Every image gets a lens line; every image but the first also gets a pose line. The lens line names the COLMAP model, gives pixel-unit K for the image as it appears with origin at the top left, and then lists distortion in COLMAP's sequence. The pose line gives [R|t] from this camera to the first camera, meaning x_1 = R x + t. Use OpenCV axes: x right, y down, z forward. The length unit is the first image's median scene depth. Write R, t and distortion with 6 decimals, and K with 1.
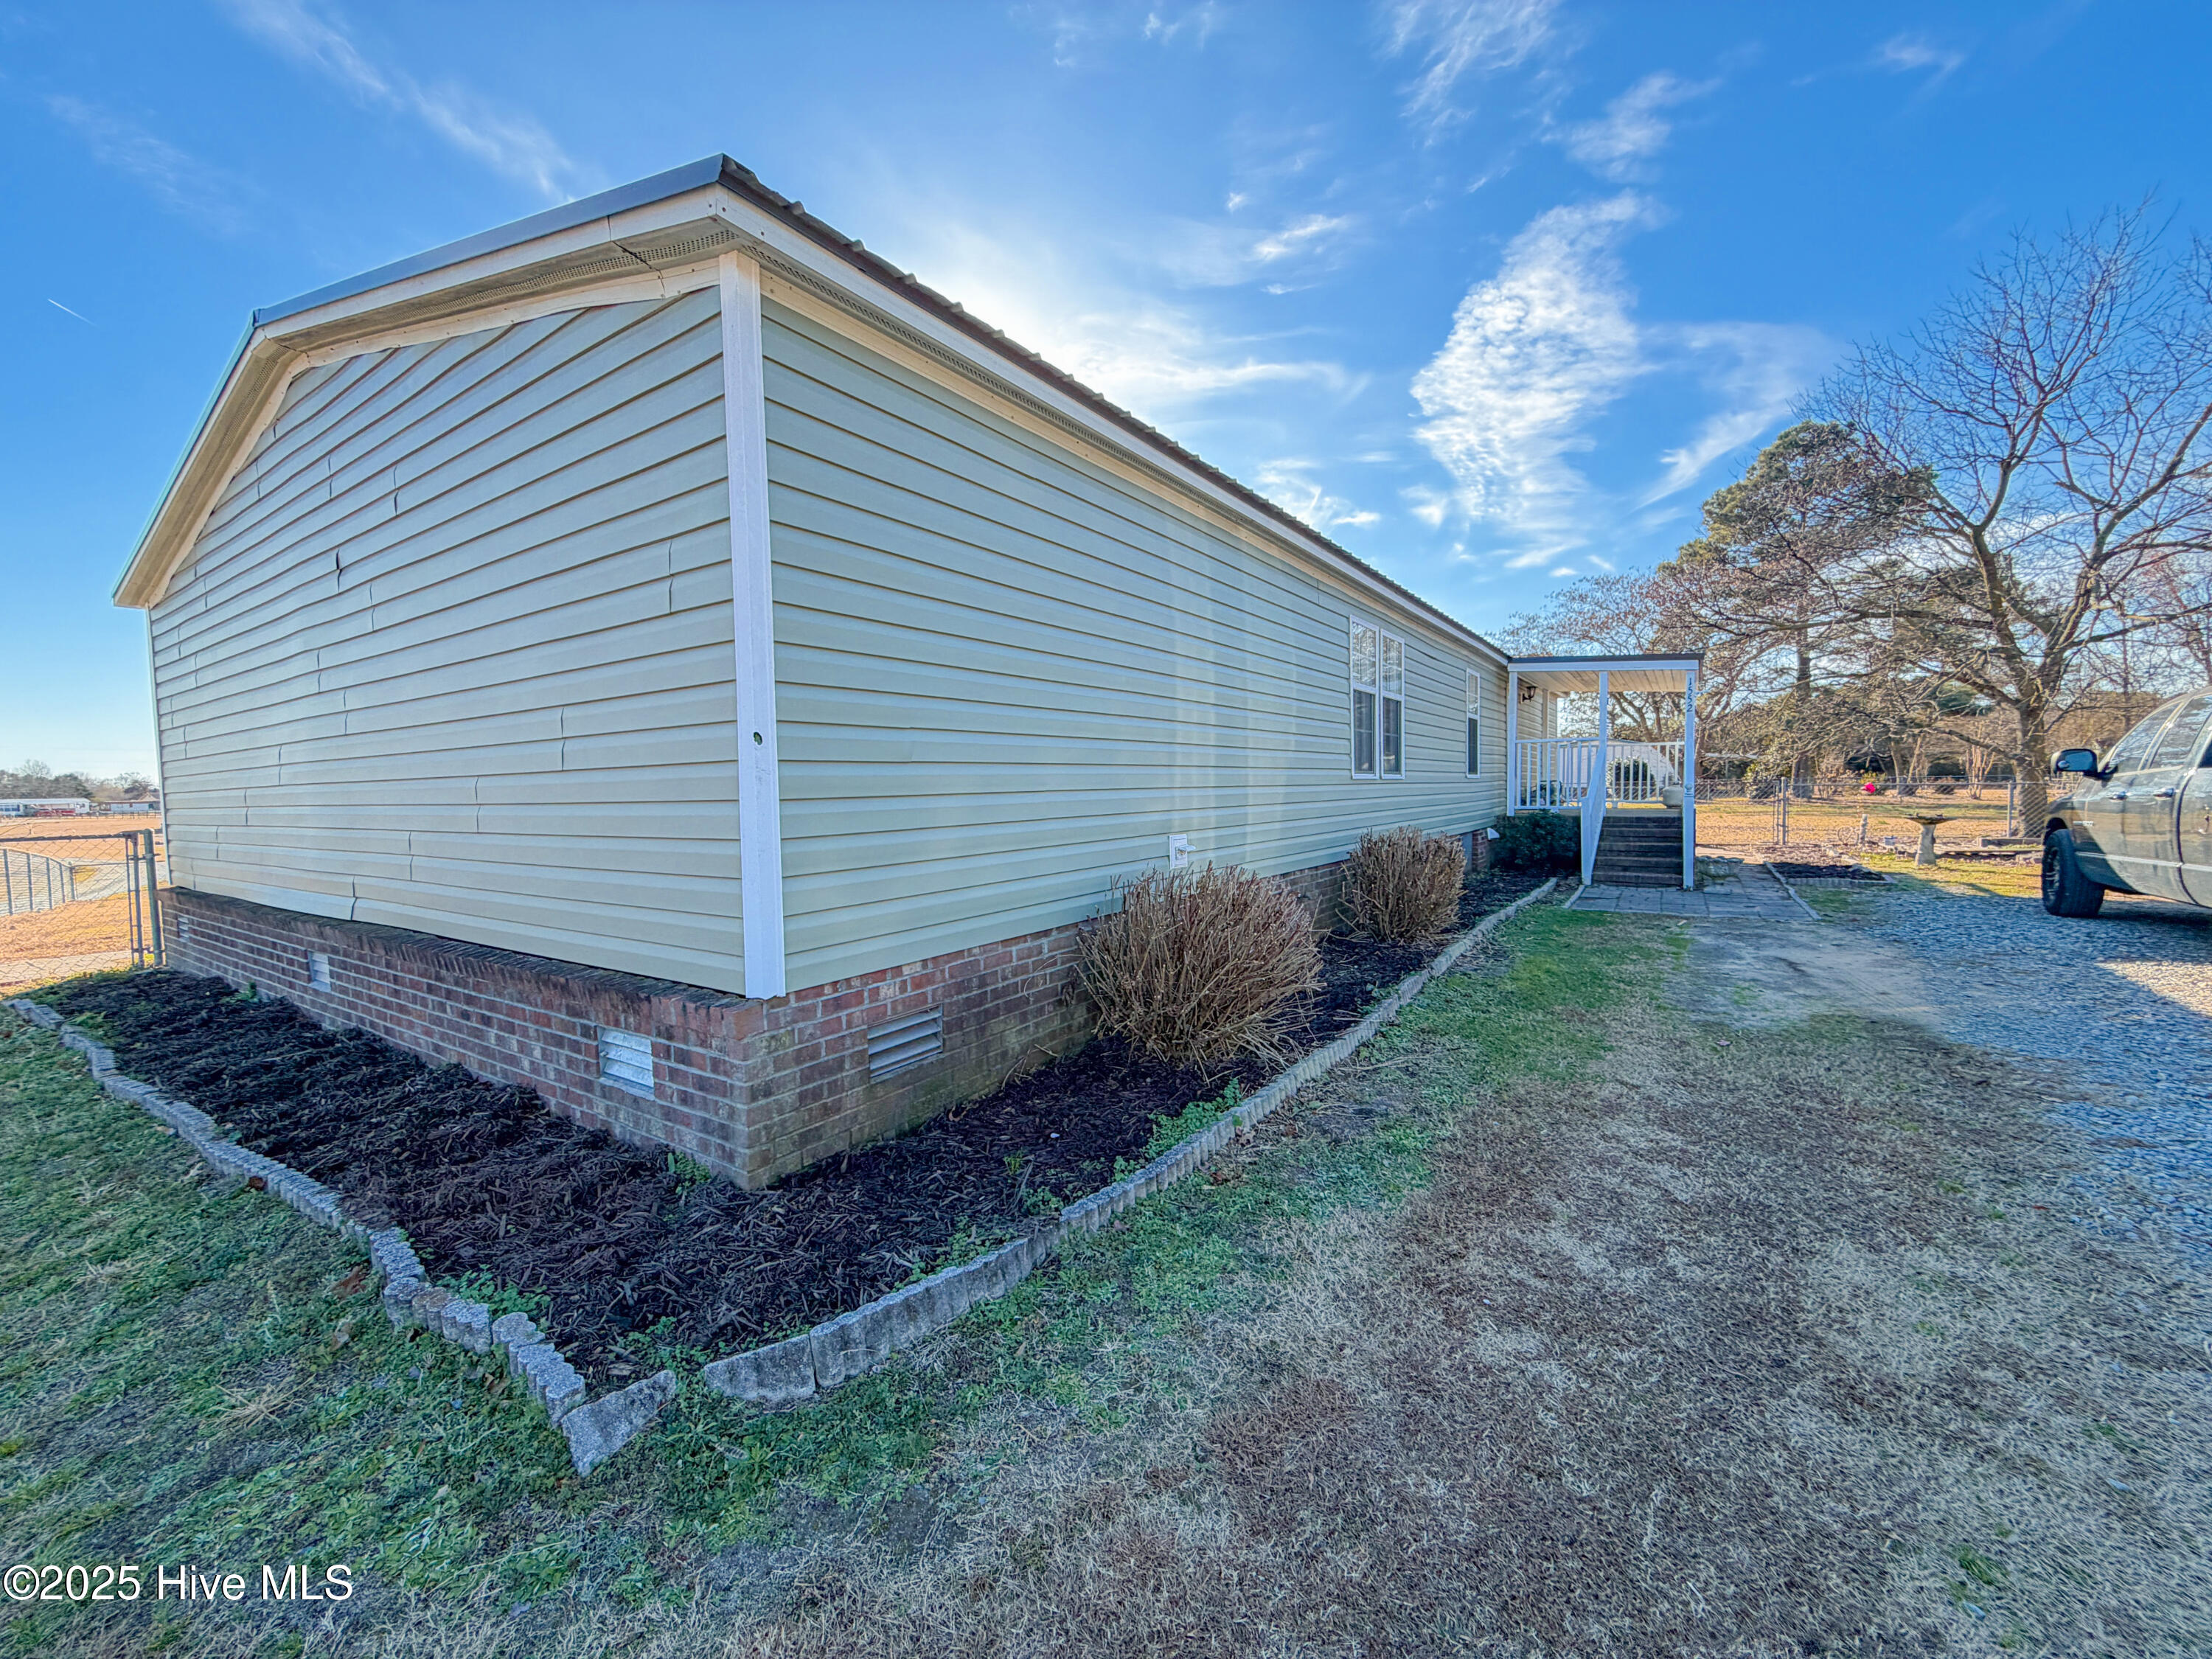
lens RADIAL K [[876.4, 0, 1106.0], [0, 876.4, 829.5], [0, 0, 1]] dist [-0.000004, -0.000072]
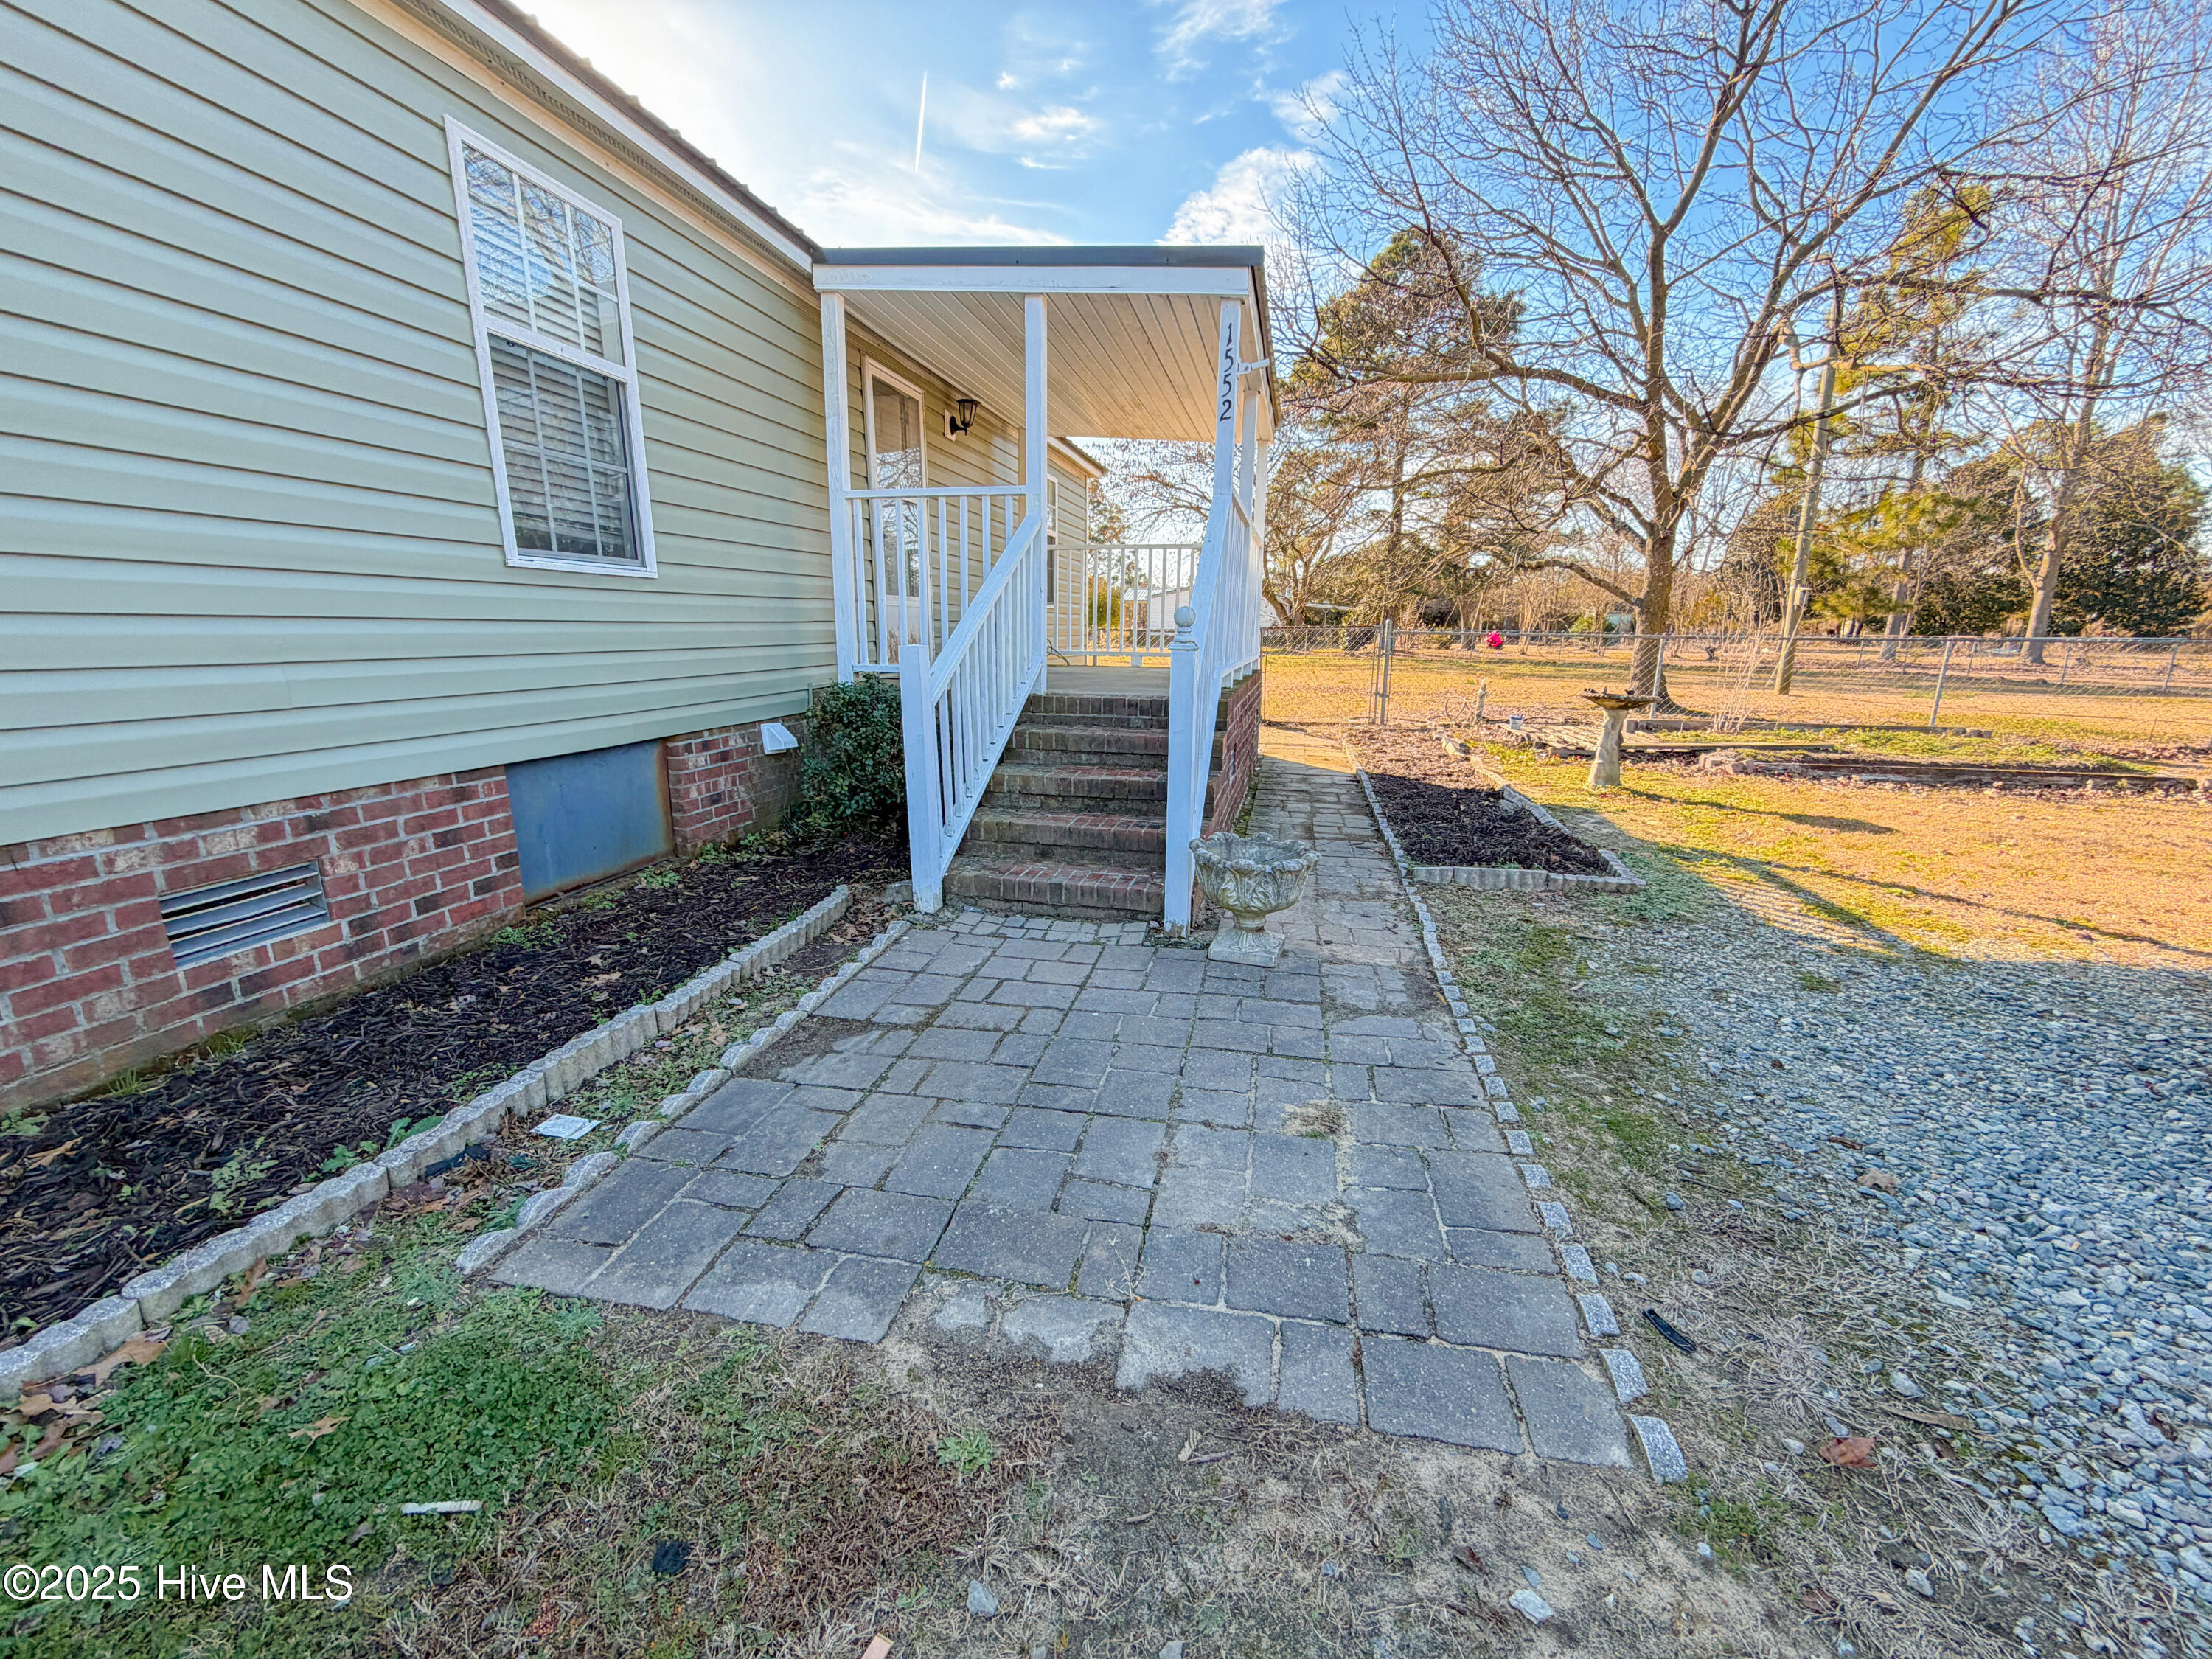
lens RADIAL K [[876.4, 0, 1106.0], [0, 876.4, 829.5], [0, 0, 1]] dist [-0.000004, -0.000072]
pose [[0.930300, -0.055014, 0.362650, 0.402636], [-0.010364, 0.984351, 0.175913, -0.022663], [-0.366652, -0.167410, 0.915172, 0.549568]]
